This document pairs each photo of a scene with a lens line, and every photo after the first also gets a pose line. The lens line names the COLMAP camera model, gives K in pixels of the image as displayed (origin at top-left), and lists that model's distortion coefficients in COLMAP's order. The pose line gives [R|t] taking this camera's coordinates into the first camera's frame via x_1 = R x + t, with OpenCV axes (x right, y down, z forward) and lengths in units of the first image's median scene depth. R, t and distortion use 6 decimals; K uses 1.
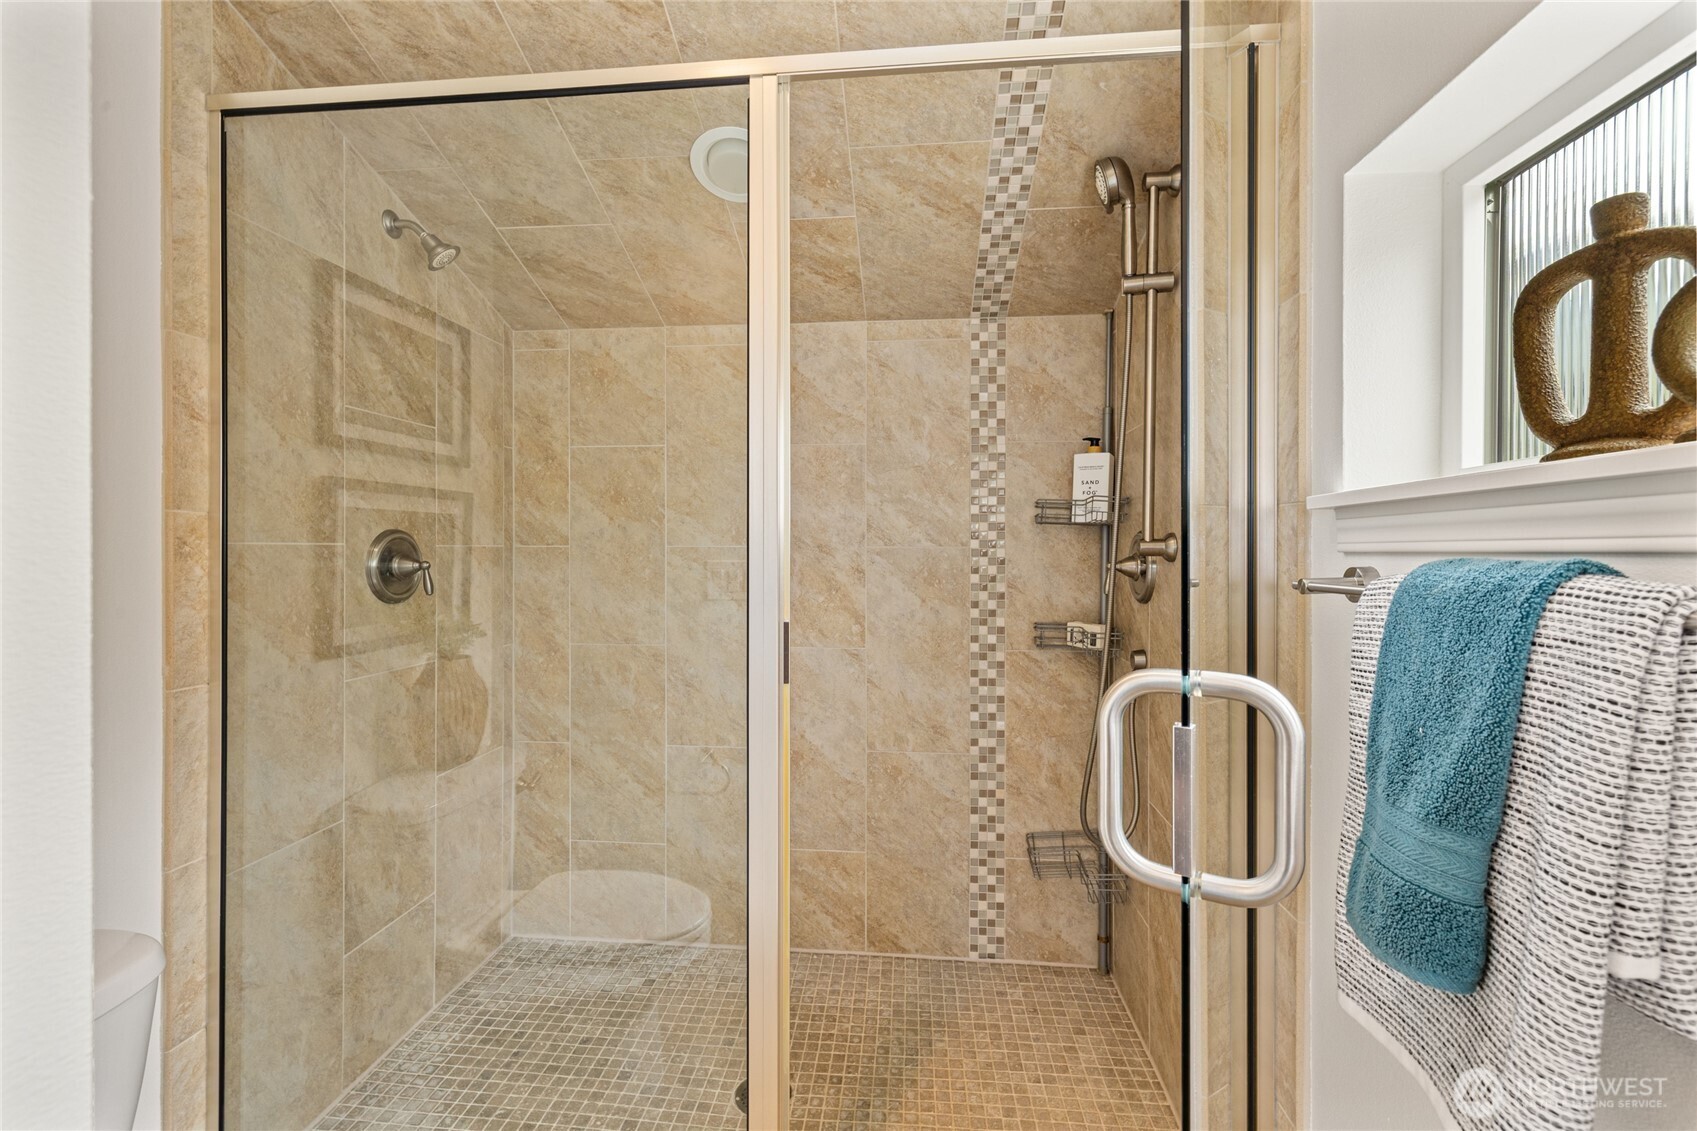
lens RADIAL K [[731.1, 0, 849.9], [0, 731.1, 556.4], [0, 0, 1]] dist [0.004459, 0.000701]
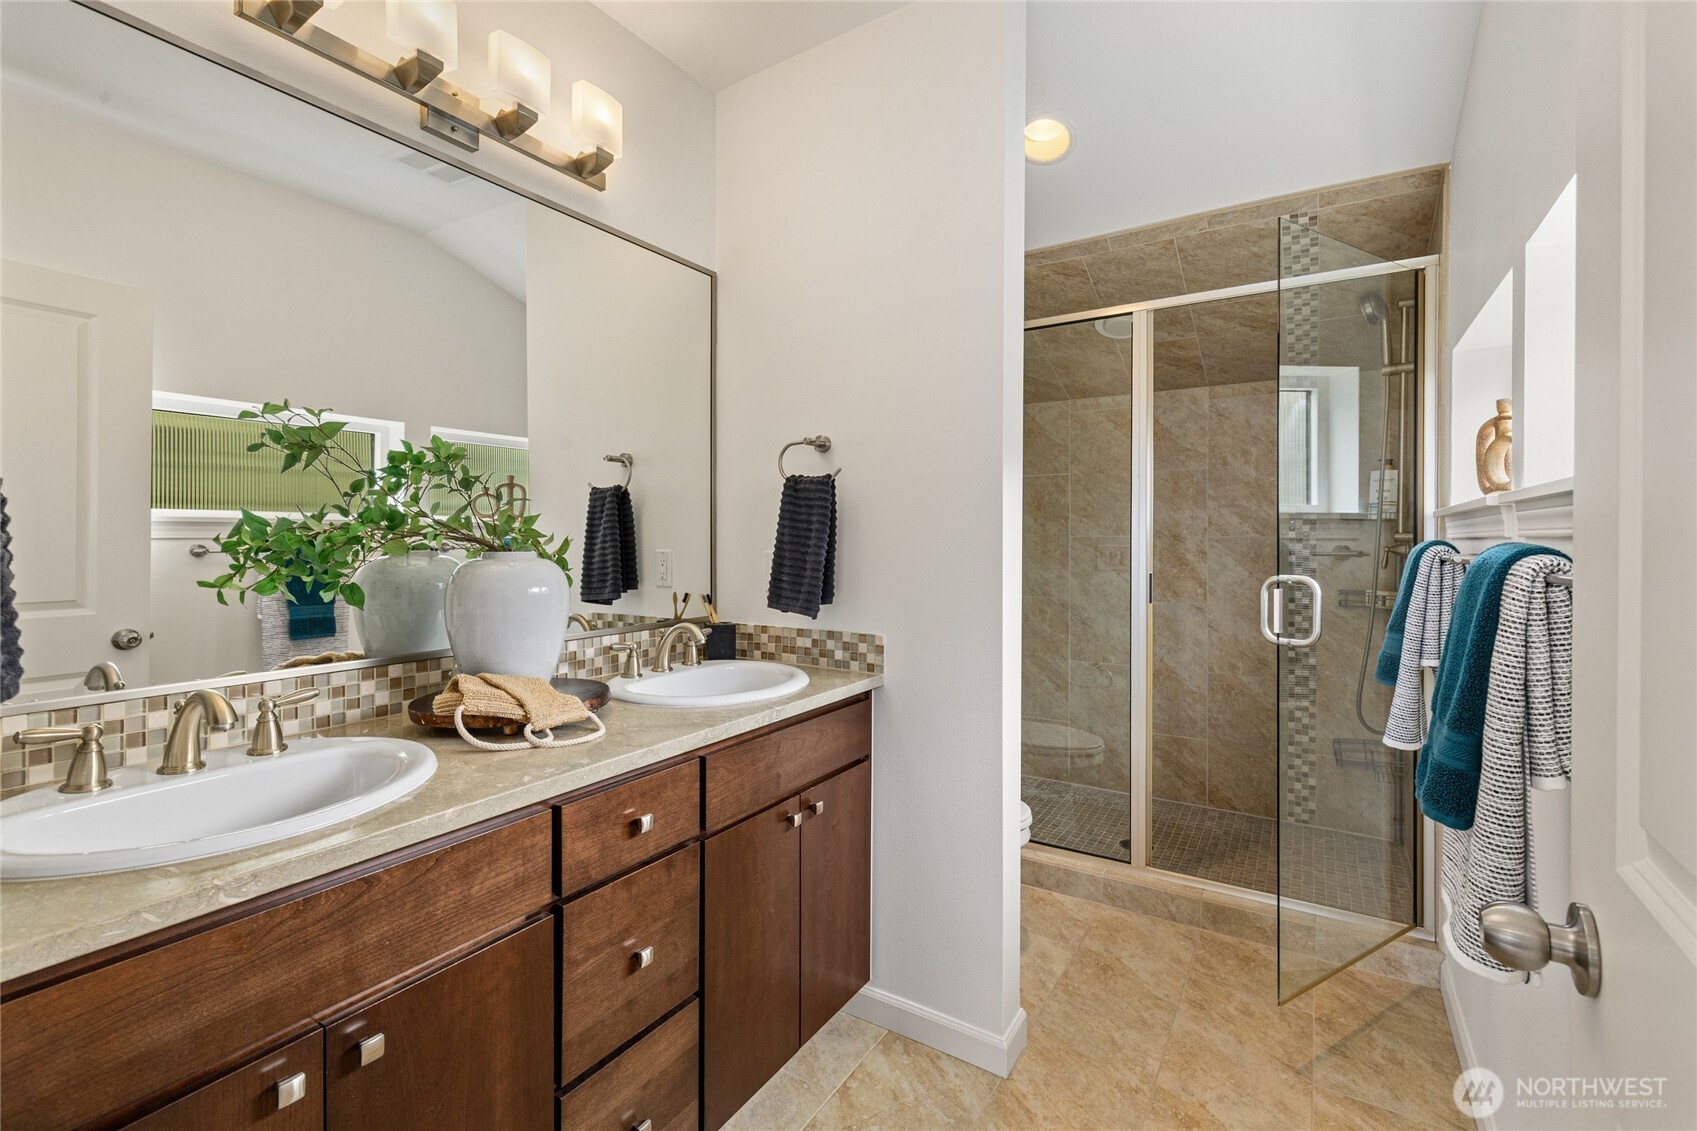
lens RADIAL K [[731.1, 0, 845.9], [0, 731.1, 545.9], [0, 0, 1]] dist [0.004459, 0.000701]
pose [[0.886742, 0.002691, -0.462257, 0.058114], [-0.001700, 0.999995, 0.002561, 0.003518], [0.462262, -0.001485, 0.886742, -0.683824]]
